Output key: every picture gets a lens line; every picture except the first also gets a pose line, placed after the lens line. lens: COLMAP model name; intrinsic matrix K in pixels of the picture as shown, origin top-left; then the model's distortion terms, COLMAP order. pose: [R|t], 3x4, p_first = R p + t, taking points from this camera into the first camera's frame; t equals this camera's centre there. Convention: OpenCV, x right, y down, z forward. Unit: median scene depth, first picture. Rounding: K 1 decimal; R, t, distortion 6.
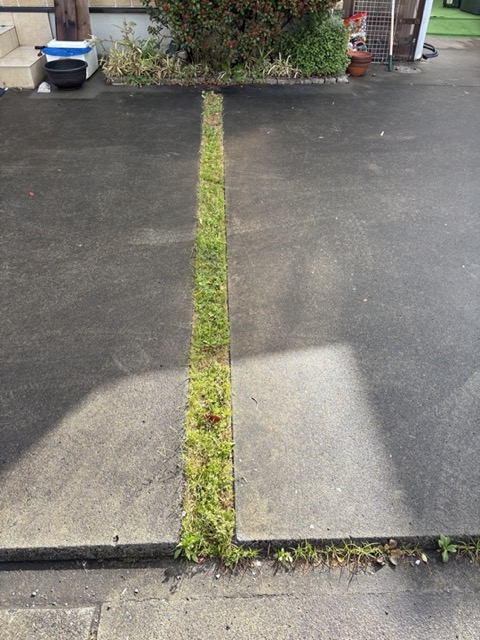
lens RADIAL K [[484.8, 0, 240.0], [0, 484.8, 320.0], [0, 0, 1]] dist [0.029341, -0.012110]
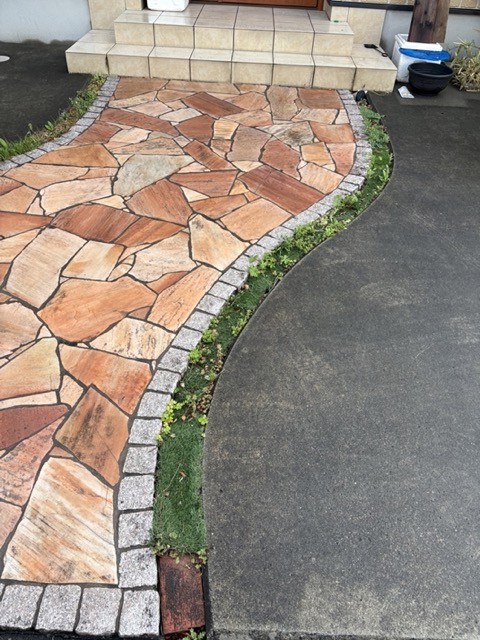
lens RADIAL K [[484.8, 0, 240.0], [0, 484.8, 320.0], [0, 0, 1]] dist [0.029341, -0.012110]
pose [[0.997114, 0.072107, -0.023737, -0.654150], [-0.070873, 0.996268, 0.049261, -0.044694], [0.027201, -0.047437, 0.998504, -0.005674]]
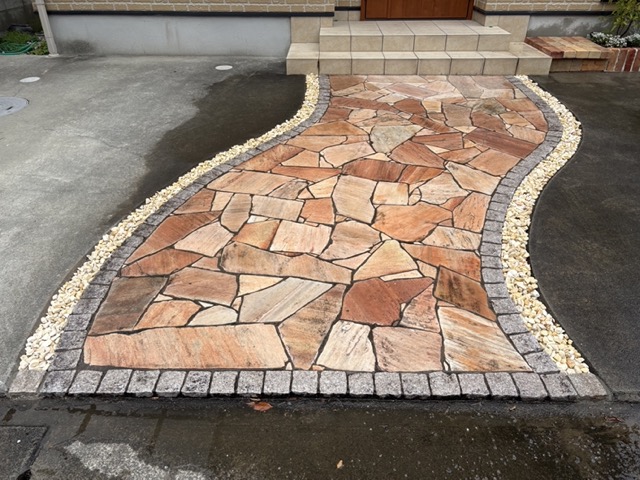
lens RADIAL K [[484.8, 0, 320.0], [0, 484.8, 240.0], [0, 0, 1]] dist [0.029341, -0.012110]
pose [[0.998789, 0.019395, -0.045218, -0.902128], [-0.024342, 0.993461, -0.111550, 0.077202], [0.042758, 0.112515, 0.992730, -0.171004]]
